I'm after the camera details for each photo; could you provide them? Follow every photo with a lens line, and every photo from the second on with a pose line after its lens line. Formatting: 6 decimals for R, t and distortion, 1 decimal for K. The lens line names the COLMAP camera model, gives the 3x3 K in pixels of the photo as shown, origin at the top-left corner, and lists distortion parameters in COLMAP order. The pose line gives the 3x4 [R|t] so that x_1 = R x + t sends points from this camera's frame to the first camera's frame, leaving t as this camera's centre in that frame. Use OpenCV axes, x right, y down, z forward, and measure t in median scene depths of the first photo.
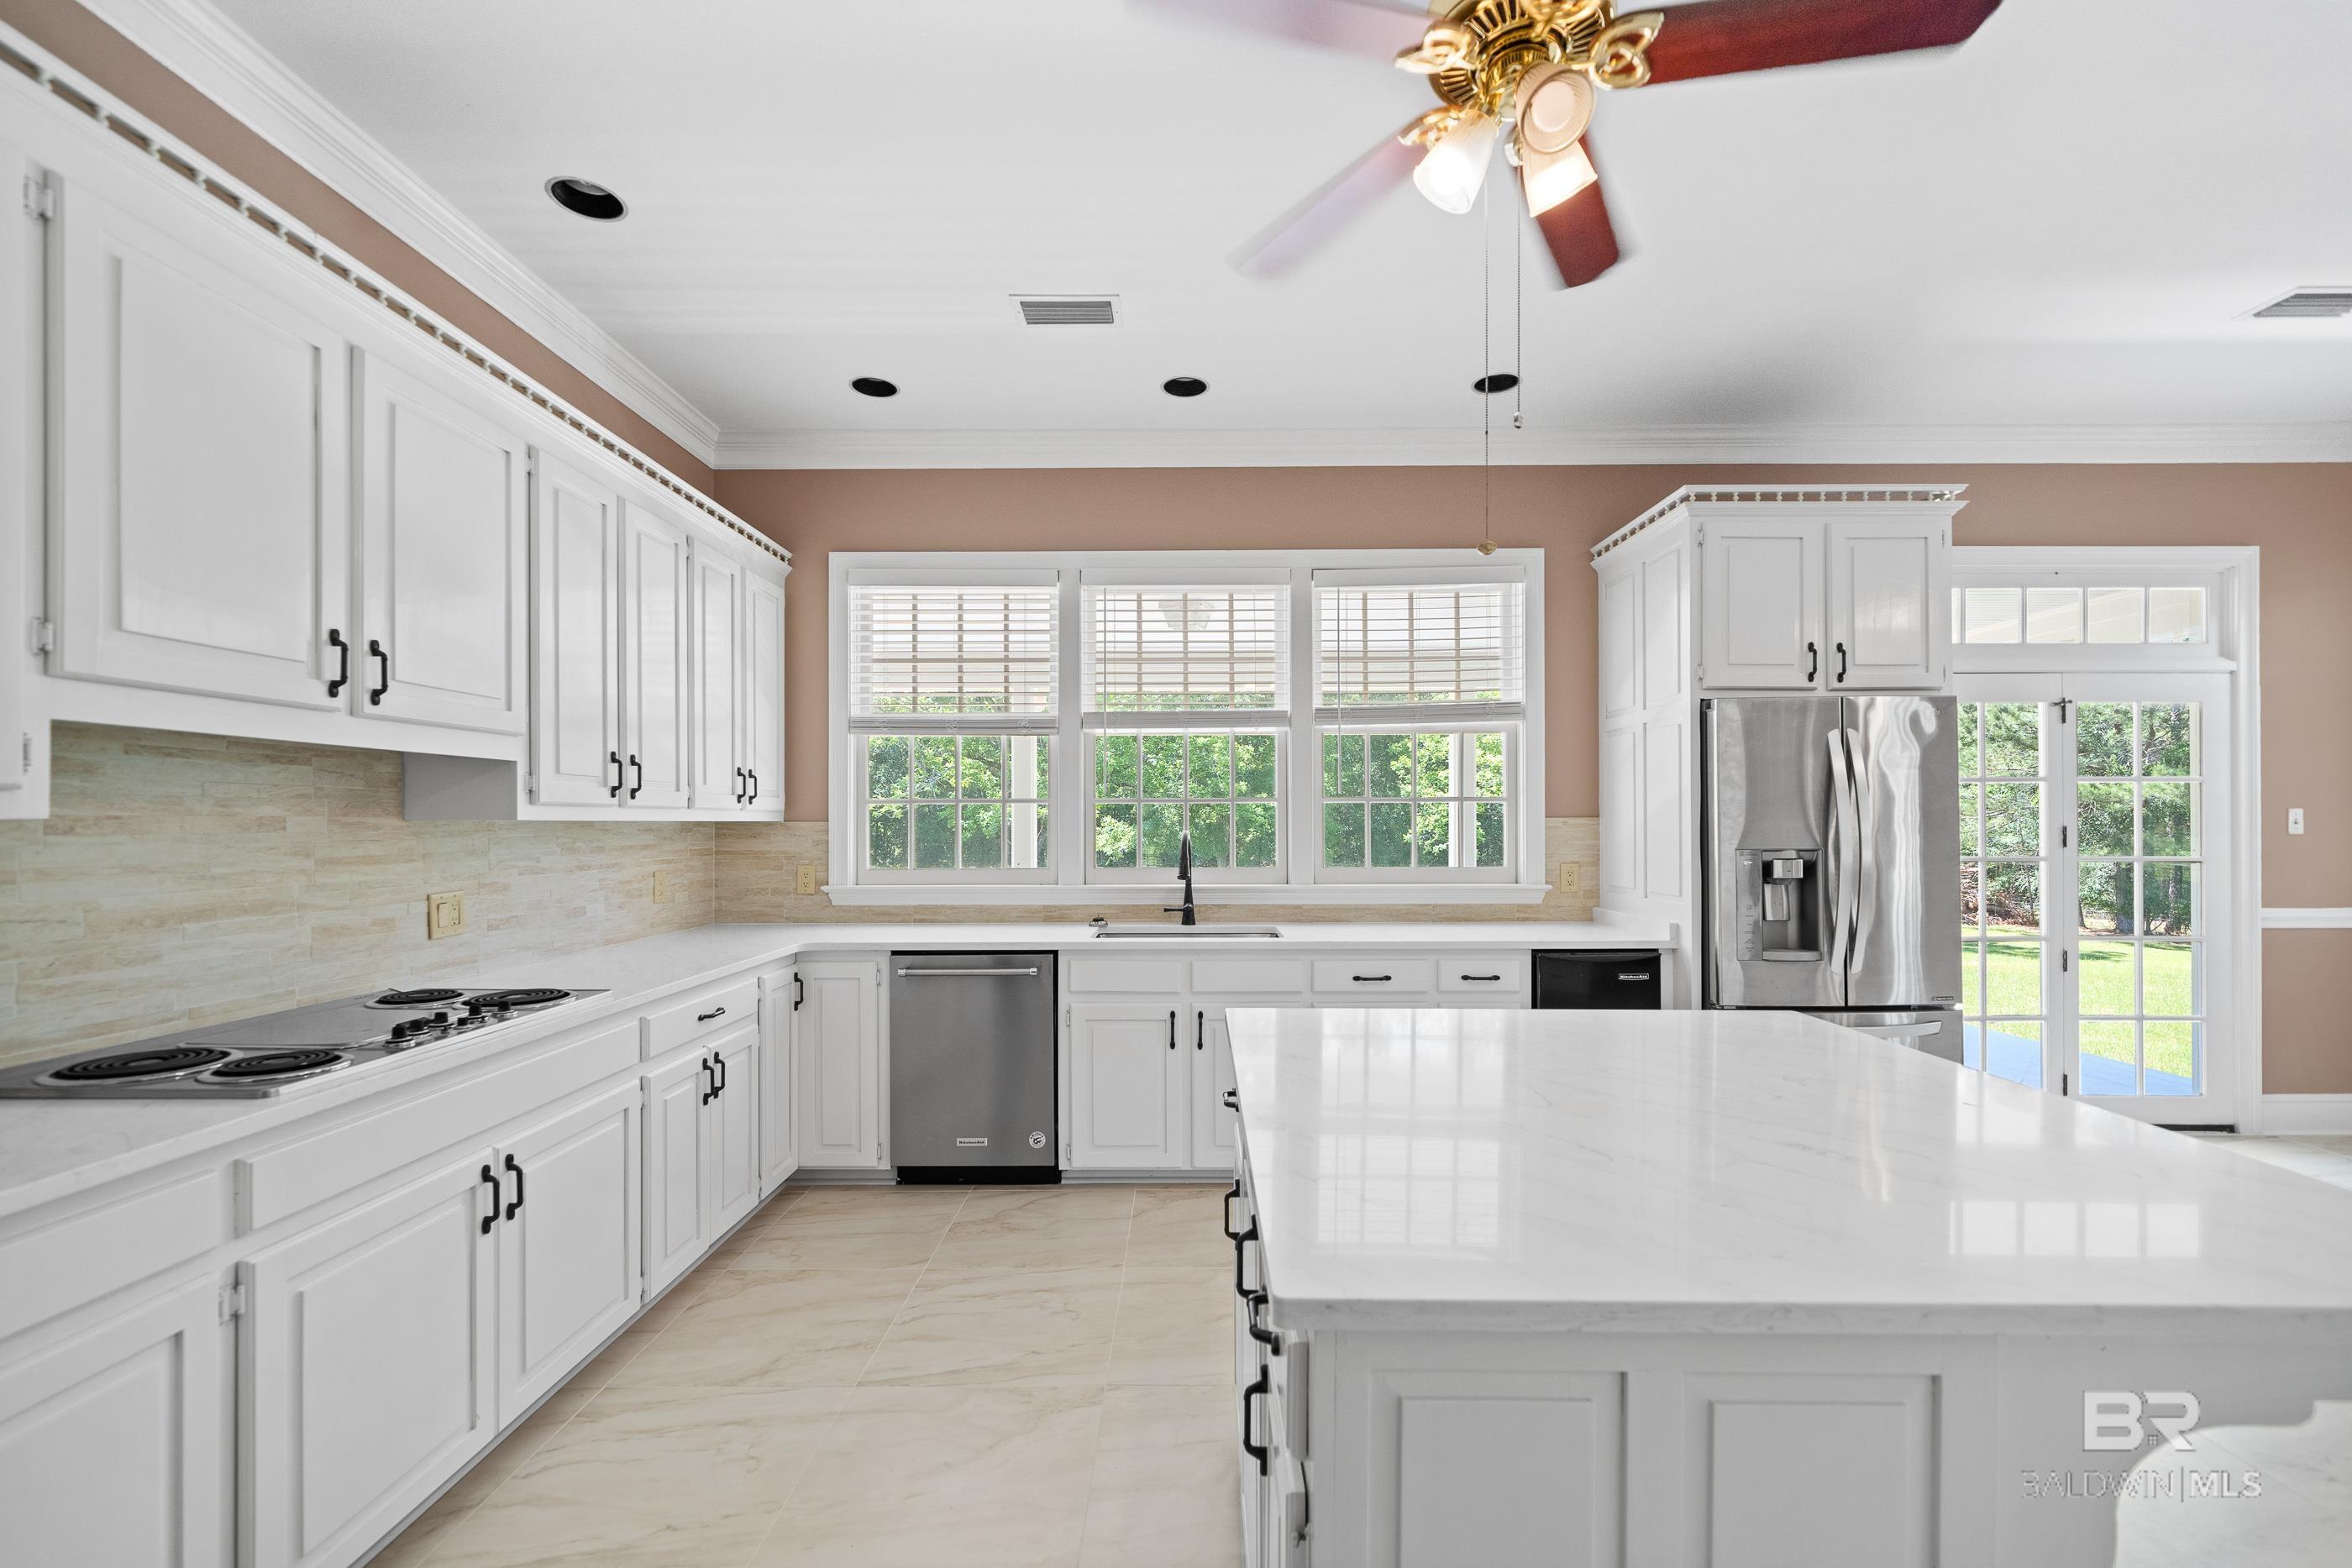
lens RADIAL K [[945.3, 0, 1194.4], [0, 945.3, 822.6], [0, 0, 1]] dist [-0.003301, 0.000637]
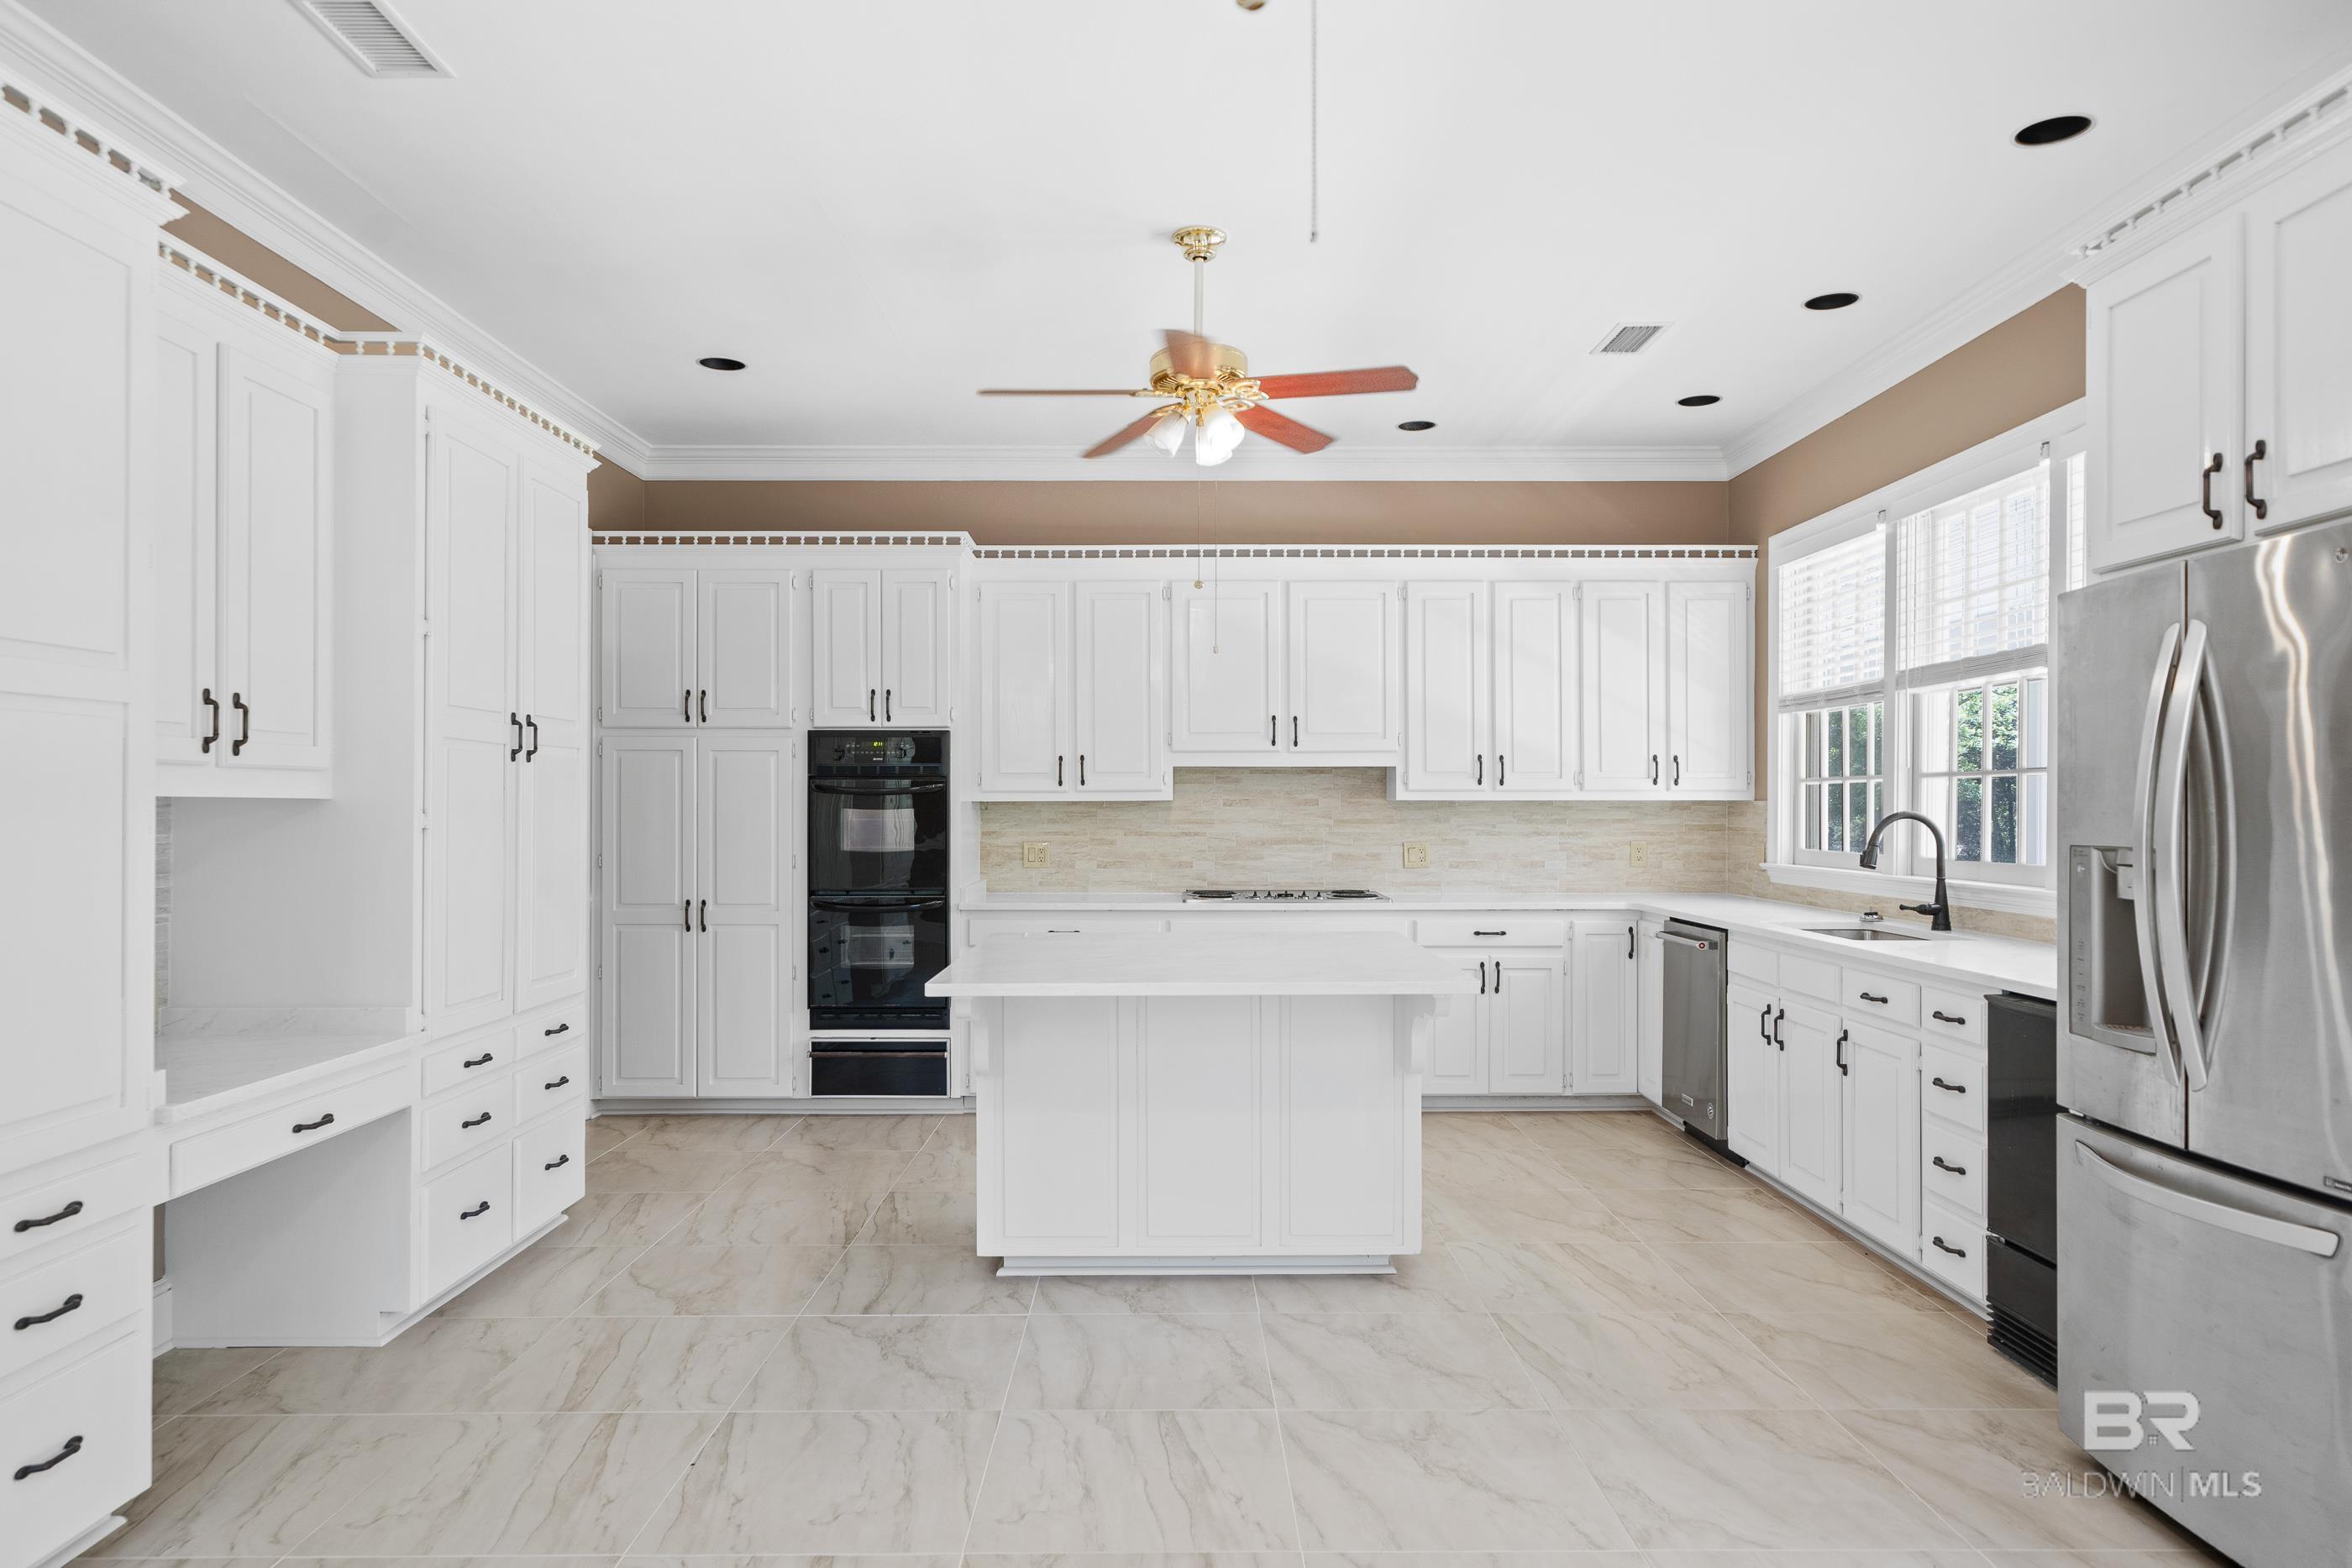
lens RADIAL K [[1523.0, 0, 1216.3], [0, 1523.0, 810.3], [0, 0, 1]] dist [0.001455, 0.000468]
pose [[0.021559, 0.004628, -0.999757, 1.471487], [-0.000095, 0.999989, 0.004627, 0.002288], [0.999768, -0.000005, 0.021560, 0.427886]]
